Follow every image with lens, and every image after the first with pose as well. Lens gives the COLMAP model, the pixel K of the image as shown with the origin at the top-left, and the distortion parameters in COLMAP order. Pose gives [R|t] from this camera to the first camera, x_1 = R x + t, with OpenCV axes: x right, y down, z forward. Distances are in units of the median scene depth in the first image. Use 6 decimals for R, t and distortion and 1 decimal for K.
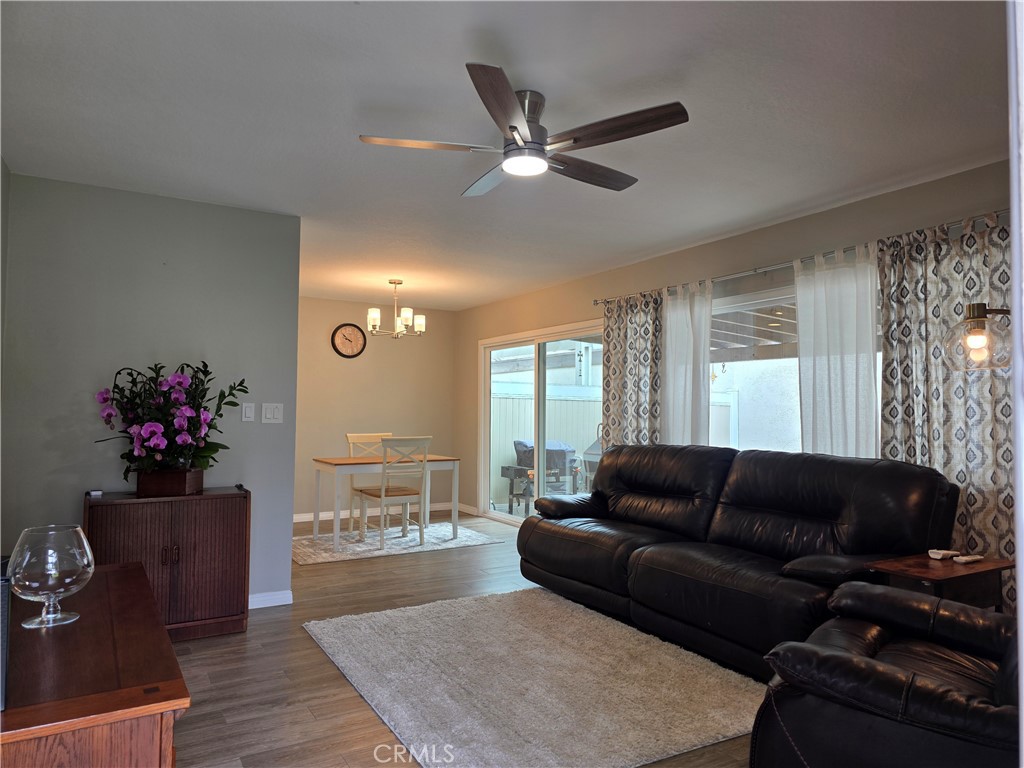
lens RADIAL K [[676.7, 0, 512.0], [0, 676.7, 384.0], [0, 0, 1]] dist [-0.002861, -0.003923]
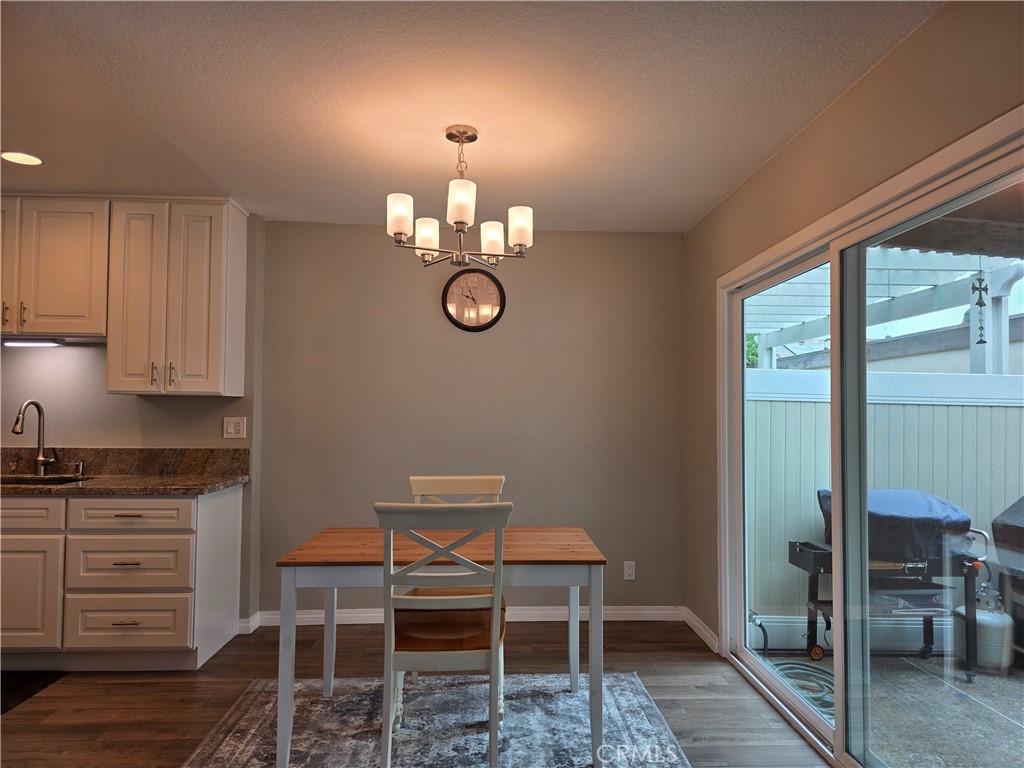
lens RADIAL K [[676.7, 0, 512.0], [0, 676.7, 384.0], [0, 0, 1]] dist [-0.002861, -0.003923]
pose [[0.873156, -0.017650, -0.487121, 0.055634], [0.015468, 0.999844, -0.008501, 0.009999], [0.487196, -0.000112, 0.873293, 0.535427]]
